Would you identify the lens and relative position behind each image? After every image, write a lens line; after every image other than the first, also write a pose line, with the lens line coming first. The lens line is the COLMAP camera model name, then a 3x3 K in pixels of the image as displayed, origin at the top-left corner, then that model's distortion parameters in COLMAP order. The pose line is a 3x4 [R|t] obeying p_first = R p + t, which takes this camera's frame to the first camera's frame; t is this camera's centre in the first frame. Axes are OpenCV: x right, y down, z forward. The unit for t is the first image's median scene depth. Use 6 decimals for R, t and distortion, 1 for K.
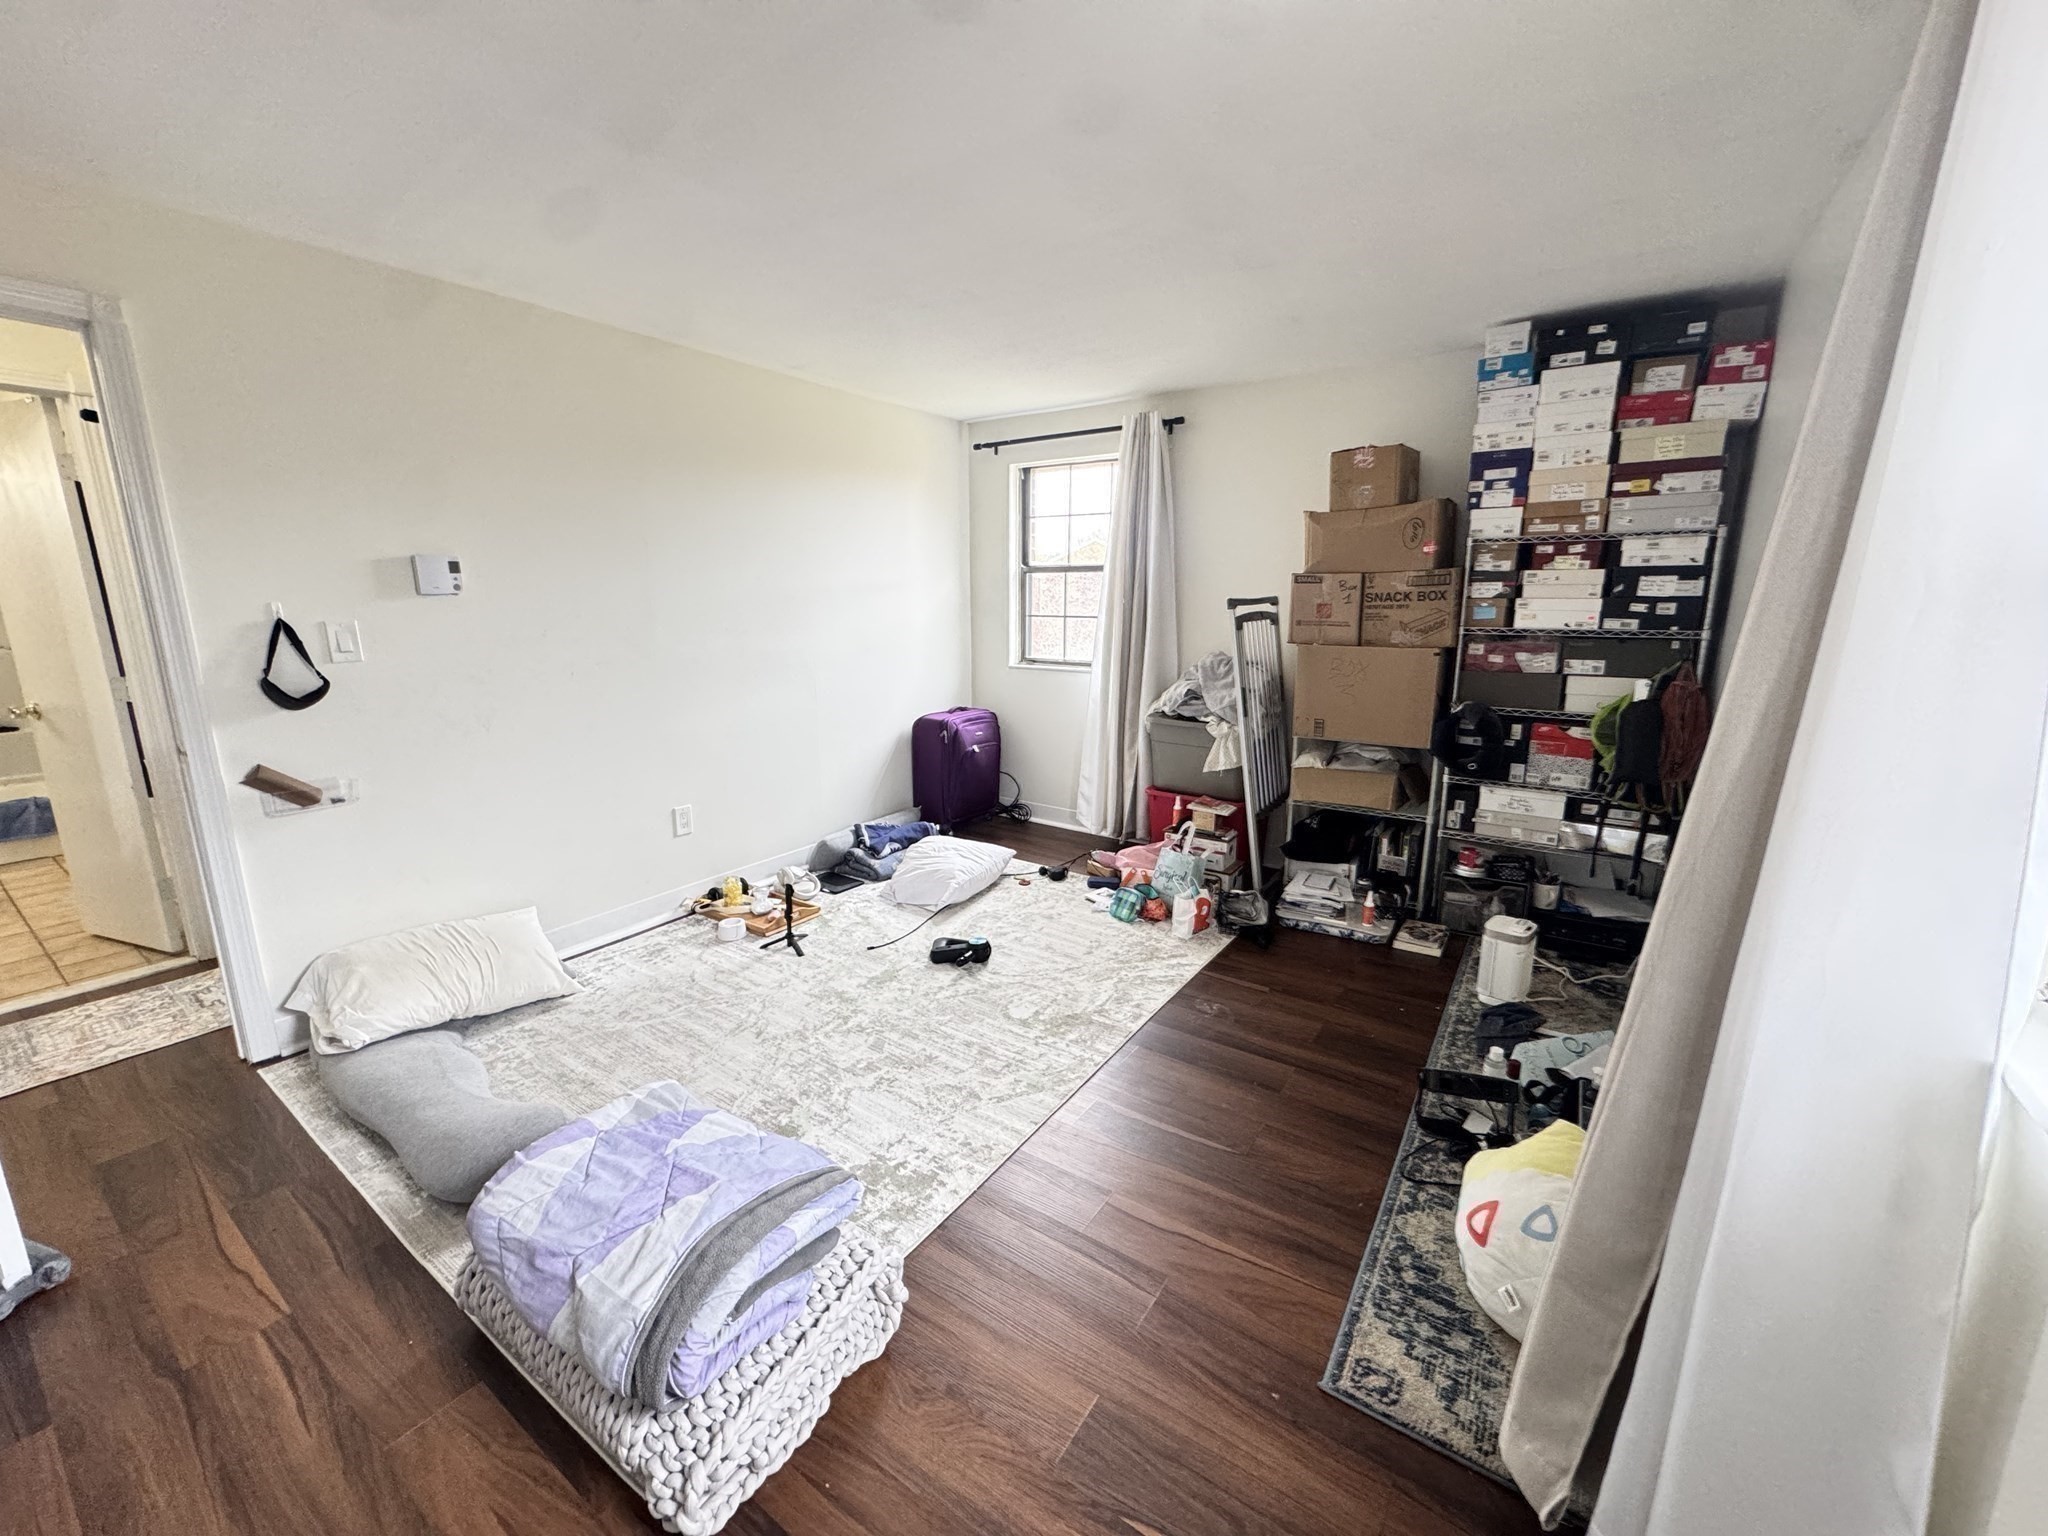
lens RADIAL K [[818.3, 0, 1027.7], [0, 818.3, 766.9], [0, 0, 1]] dist [-0.001682, 0.000920]
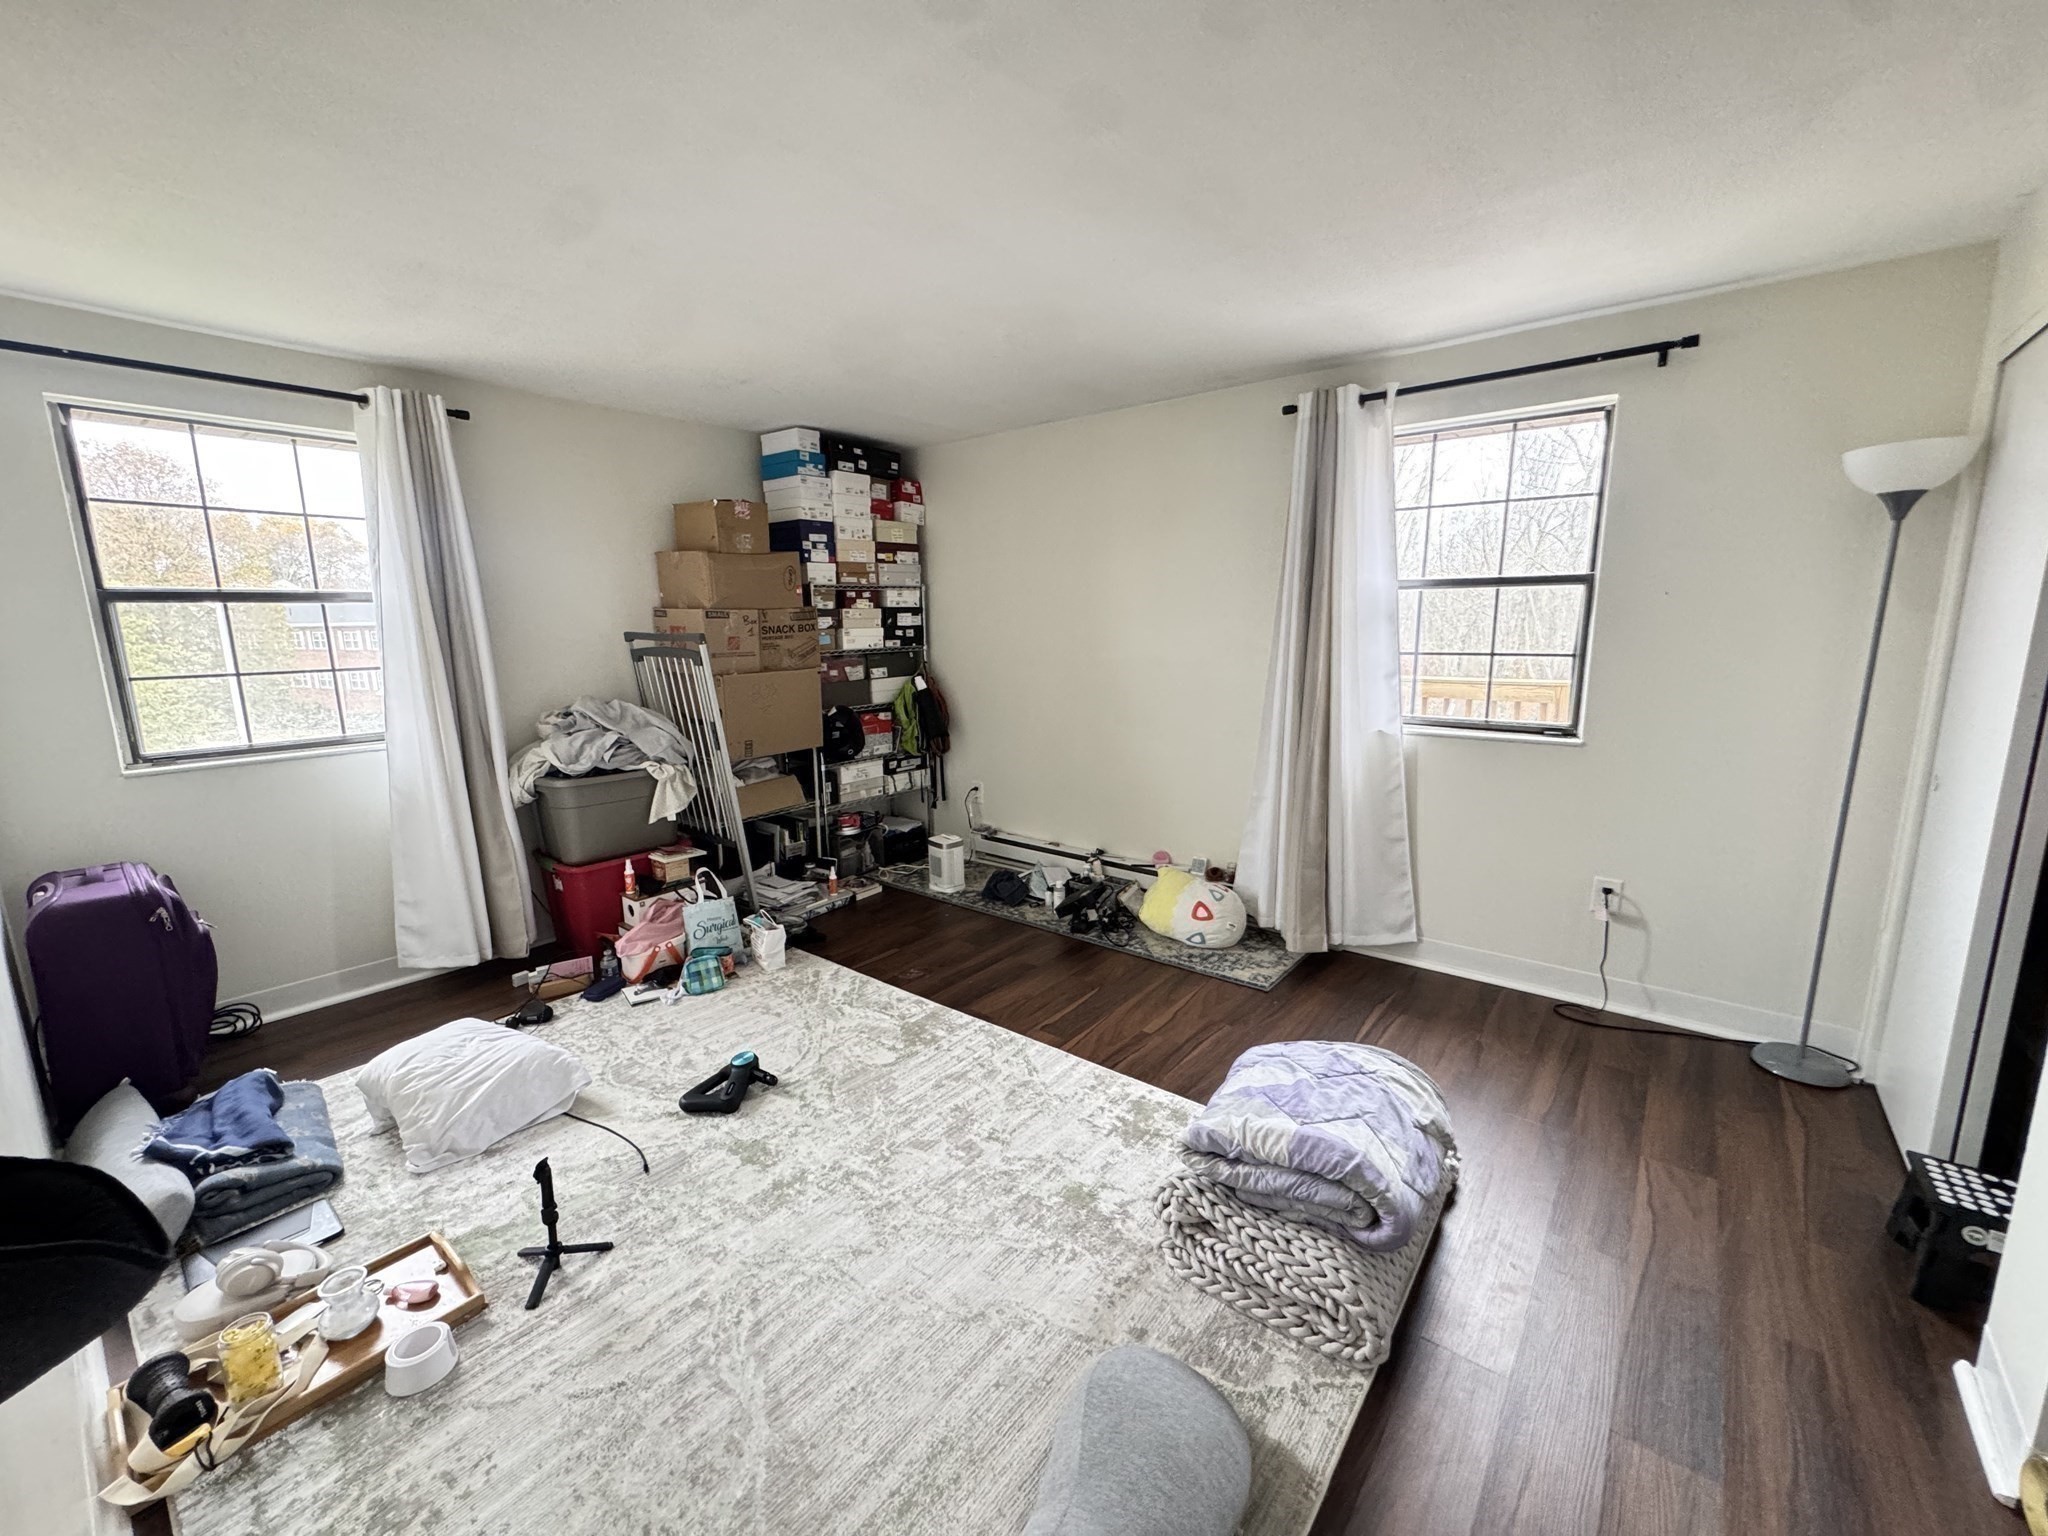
lens RADIAL K [[818.3, 0, 1020.5], [0, 818.3, 765.6], [0, 0, 1]] dist [-0.001682, 0.000920]
pose [[0.081397, -0.177794, 0.980696, -0.787691], [0.221364, 0.962610, 0.156142, -0.131630], [-0.971788, 0.204381, 0.117711, 0.588626]]
